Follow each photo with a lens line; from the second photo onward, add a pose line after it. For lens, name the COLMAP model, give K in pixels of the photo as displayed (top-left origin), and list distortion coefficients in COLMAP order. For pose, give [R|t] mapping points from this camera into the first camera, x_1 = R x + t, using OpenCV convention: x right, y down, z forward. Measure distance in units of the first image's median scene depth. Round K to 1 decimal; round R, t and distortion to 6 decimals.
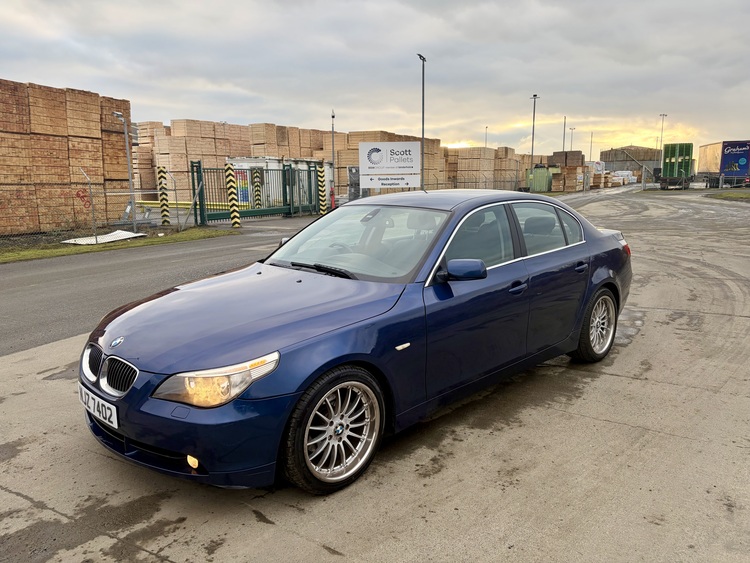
lens RADIAL K [[564.3, 0, 378.0], [0, 564.3, 282.5], [0, 0, 1]] dist [0.015379, -0.009651]
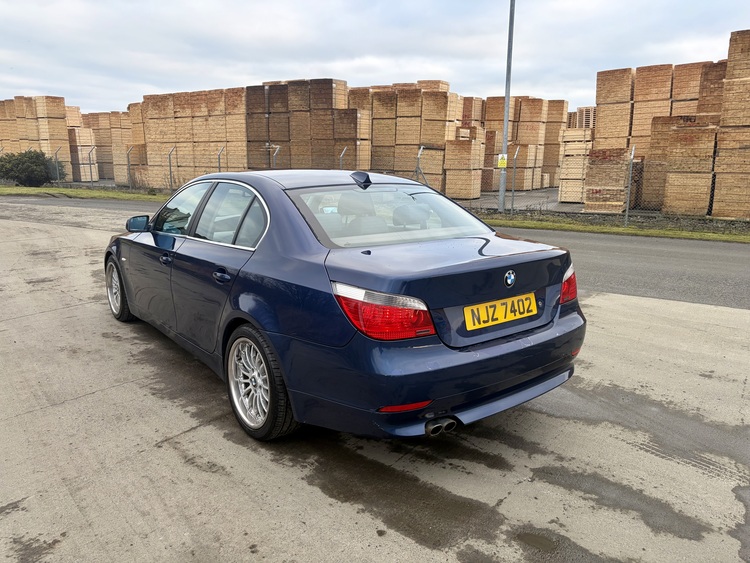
lens RADIAL K [[564.3, 0, 378.8], [0, 564.3, 279.4], [0, 0, 1]] dist [0.015379, -0.009651]
pose [[-0.097862, 0.209943, -0.972804, 1.288734], [-0.206823, 0.951864, 0.226230, -0.284248], [0.973472, 0.223338, -0.049730, 1.492971]]
